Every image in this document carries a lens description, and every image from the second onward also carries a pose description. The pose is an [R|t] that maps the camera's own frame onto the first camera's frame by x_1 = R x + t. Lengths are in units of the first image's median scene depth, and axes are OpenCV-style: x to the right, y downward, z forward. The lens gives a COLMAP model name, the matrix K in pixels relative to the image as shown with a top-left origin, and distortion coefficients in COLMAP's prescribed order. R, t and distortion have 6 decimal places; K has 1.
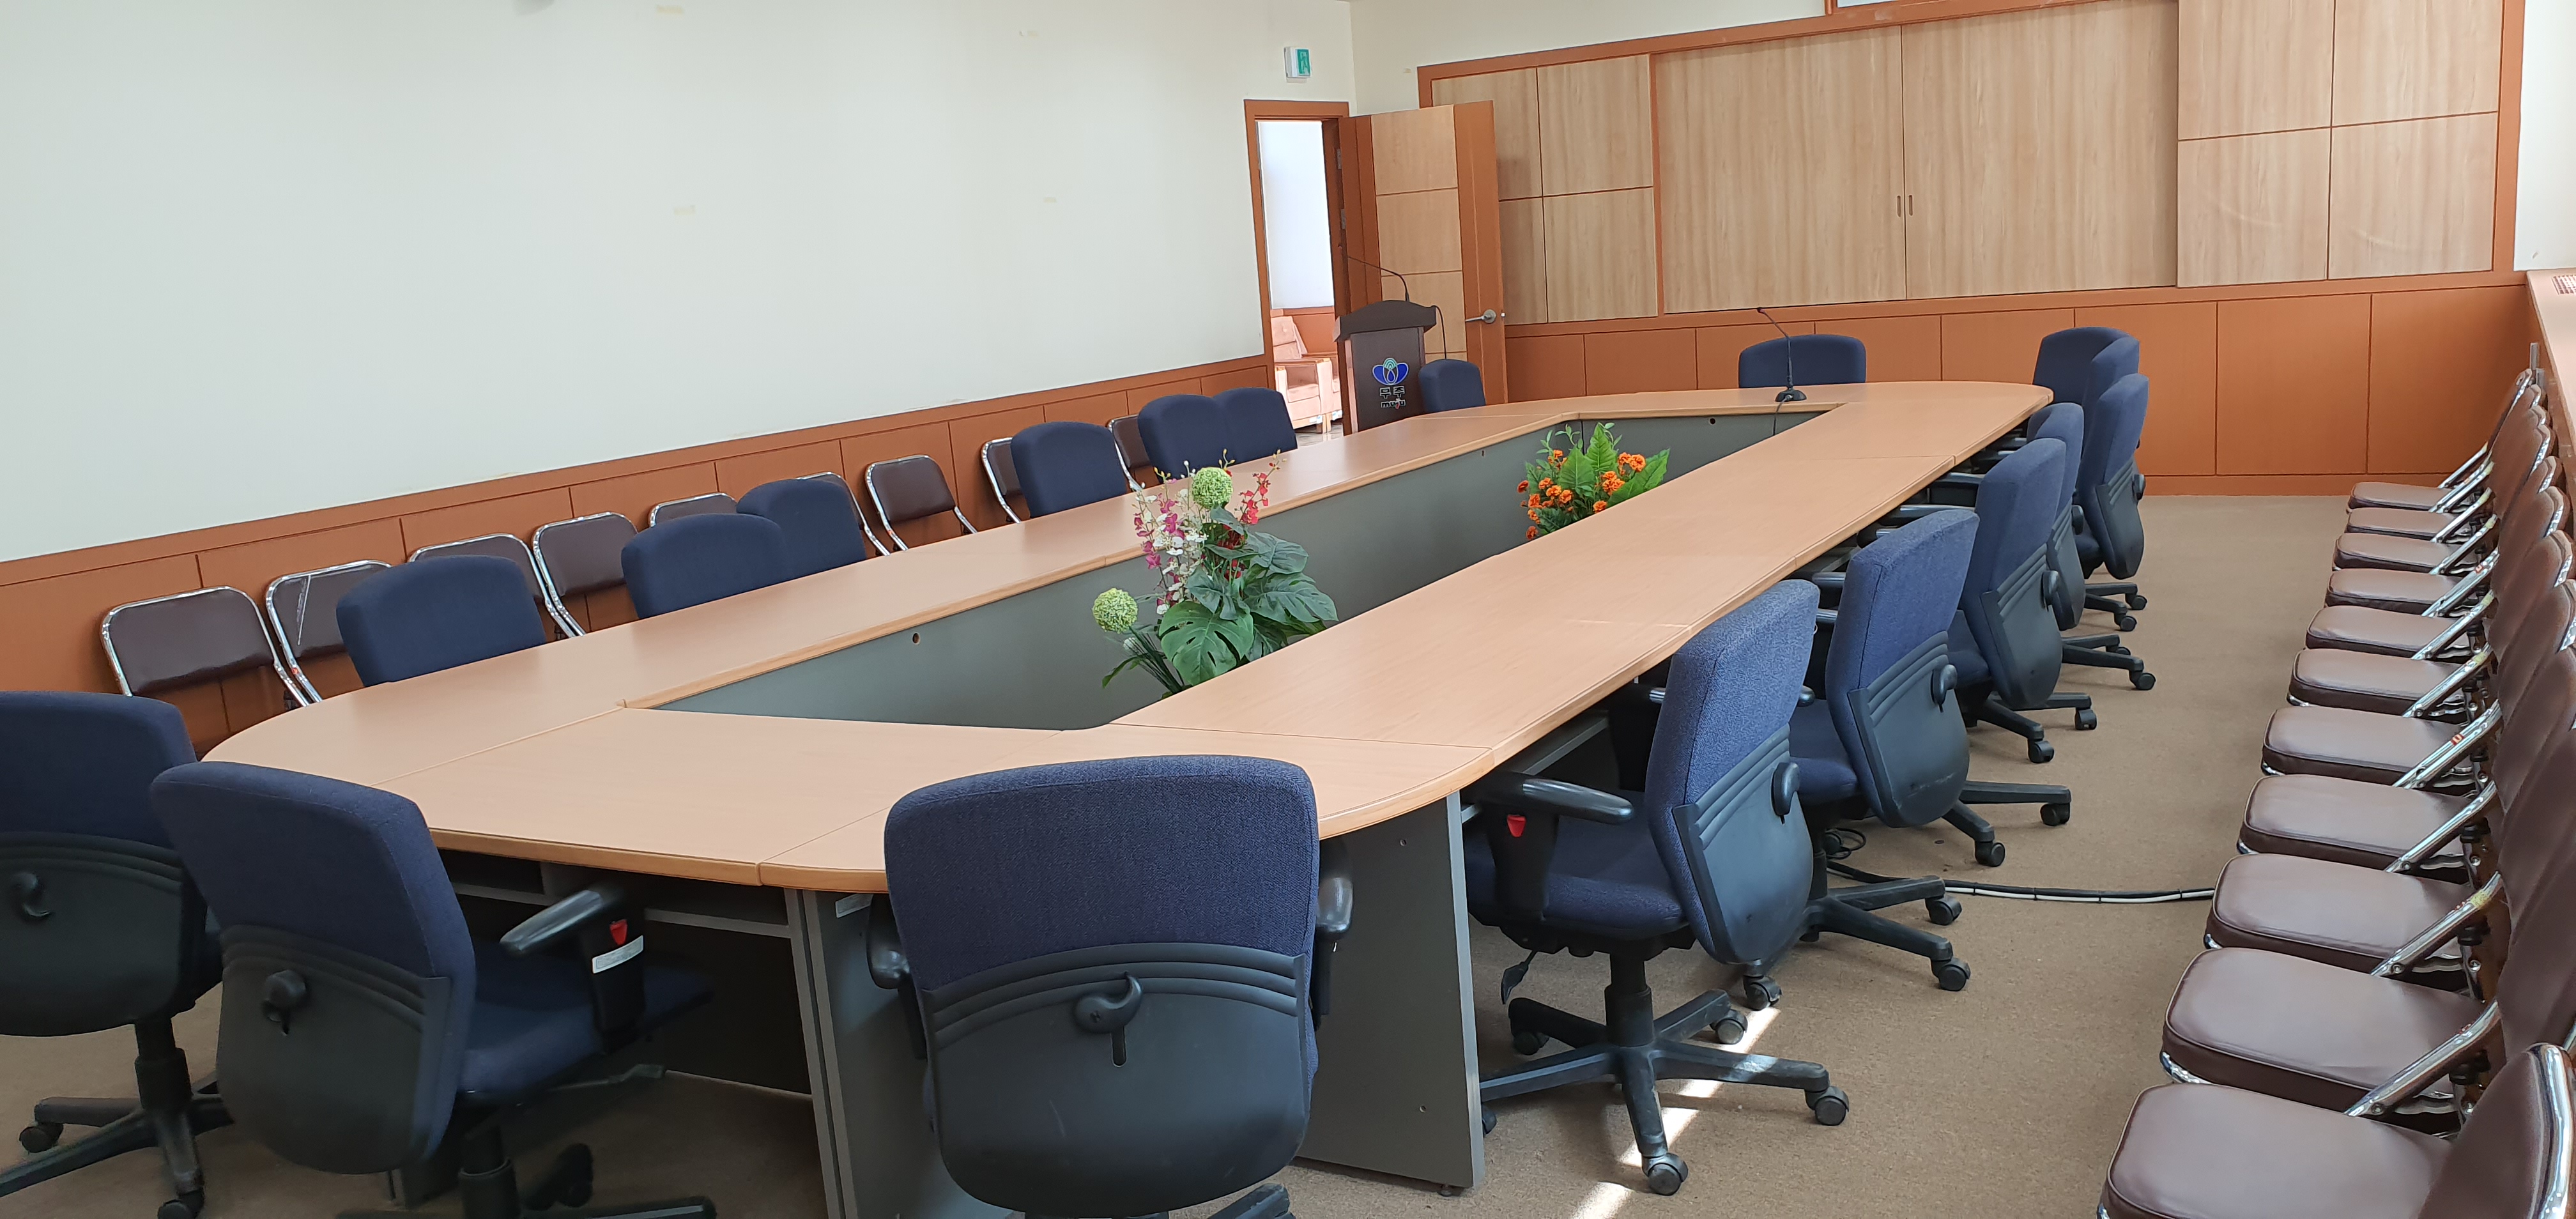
lens RADIAL K [[2022.9, 0, 1282.9], [0, 2022.9, 674.6], [0, 0, 1]] dist [0.005123, 0.004326]
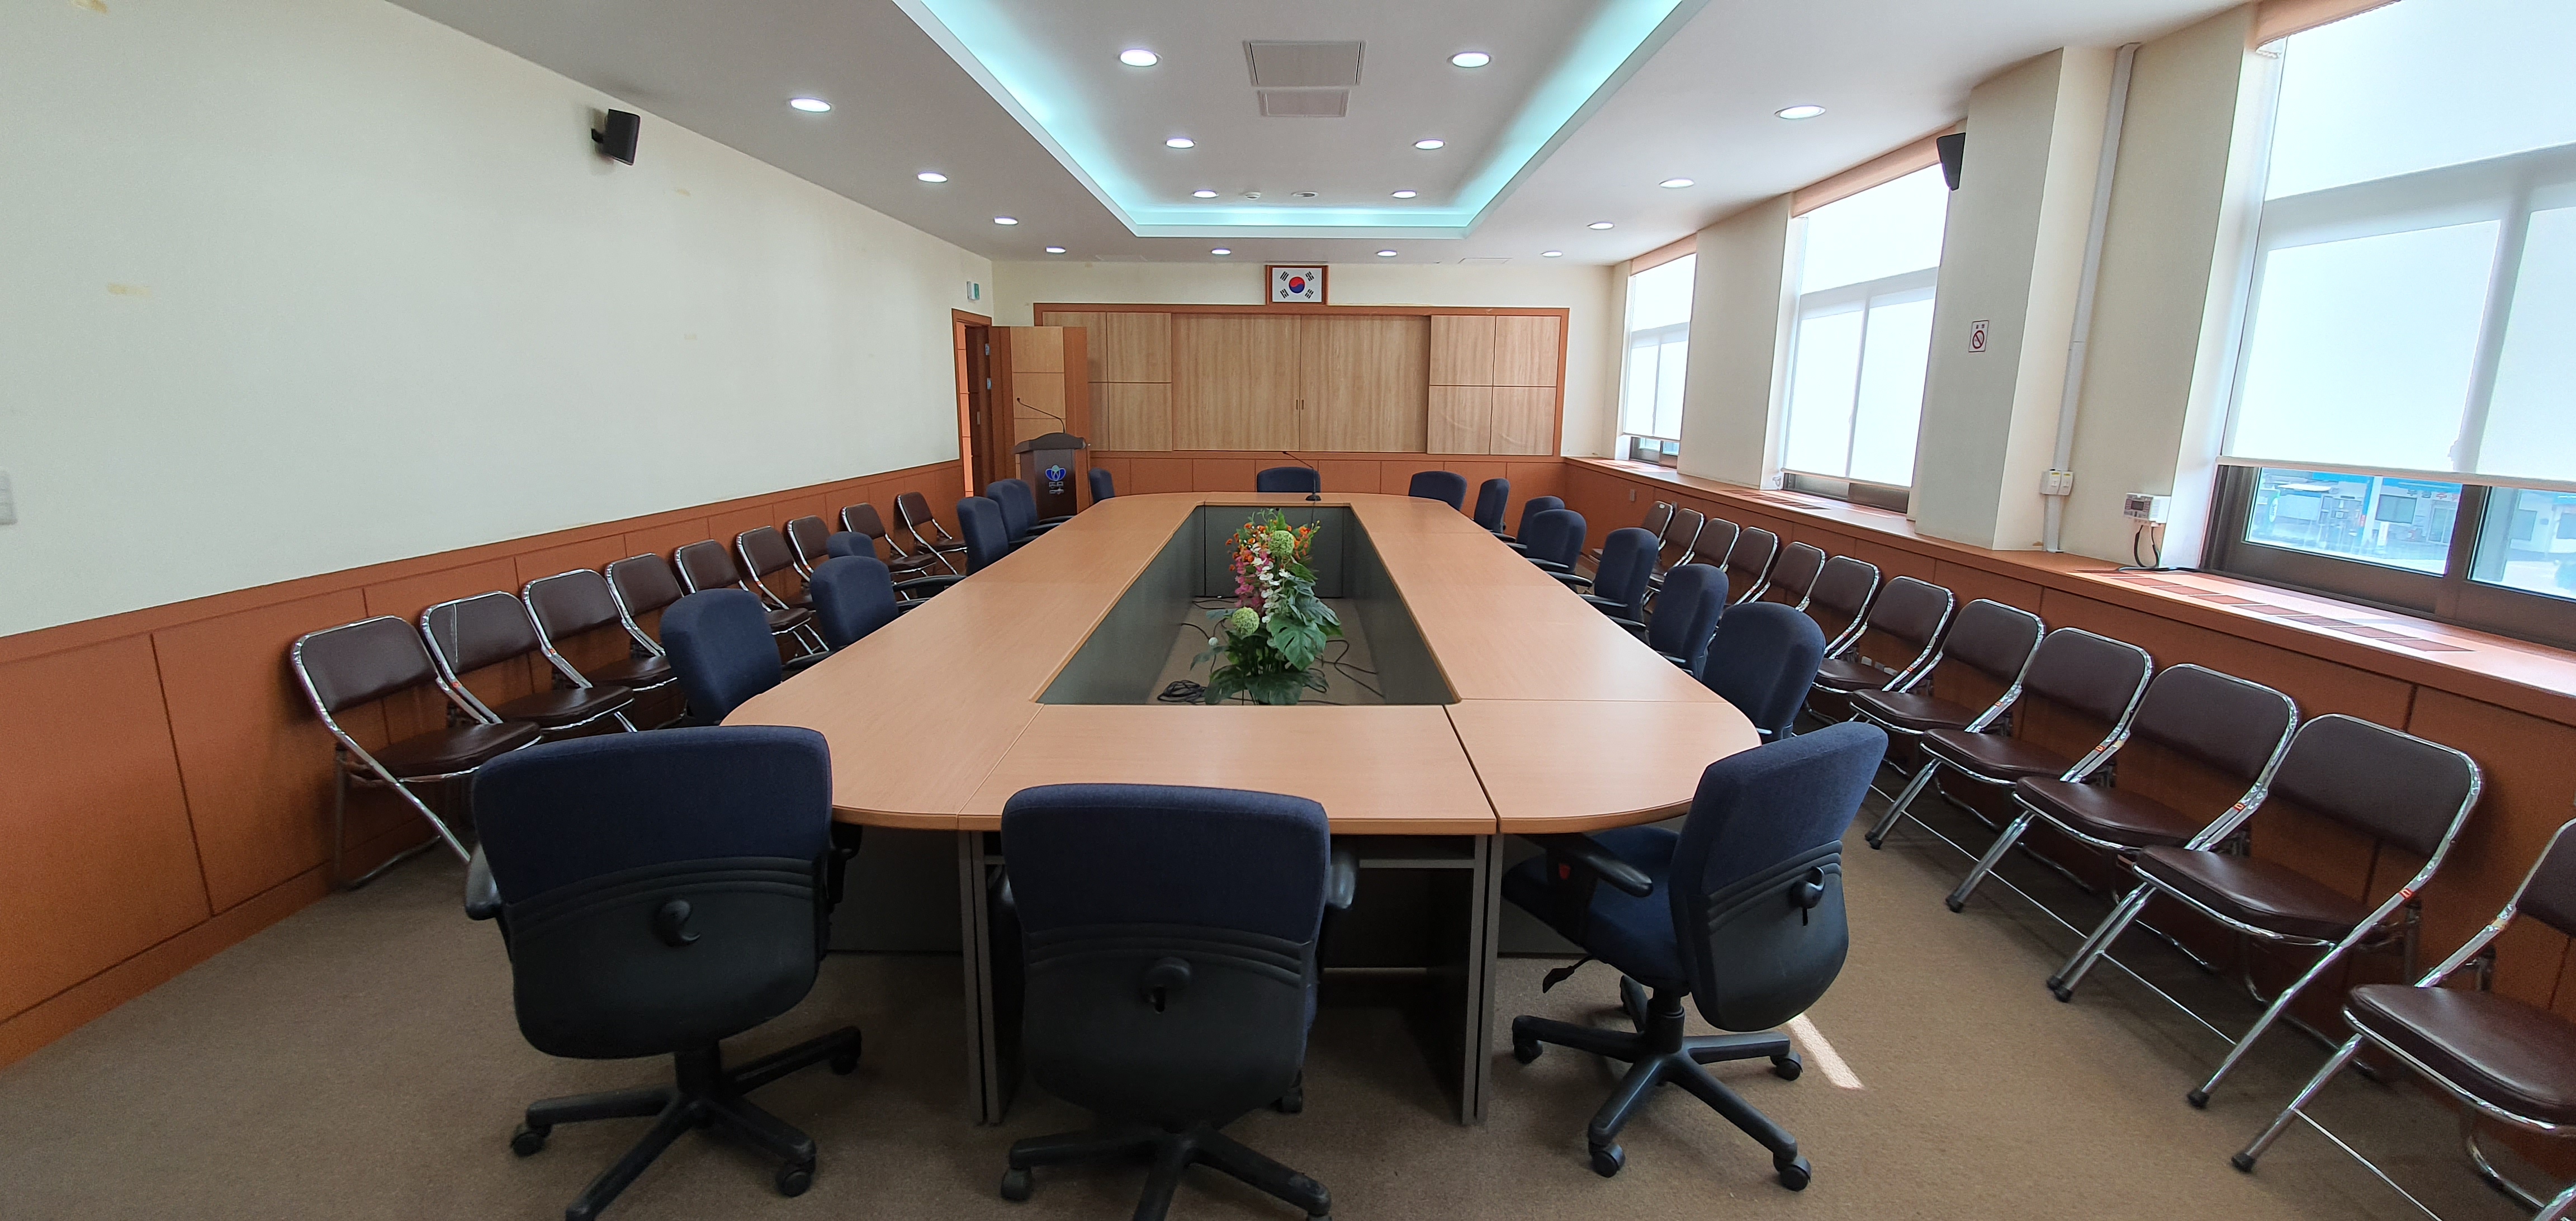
lens RADIAL K [[1025.2, 0, 1288.0], [0, 1025.2, 610.5], [0, 0, 1]] dist [-0.000240, -0.000073]
pose [[0.867131, -0.014854, 0.497859, -0.210819], [0.025812, 0.999552, -0.015136, -0.012731], [-0.497411, 0.025976, 0.867126, 0.129502]]
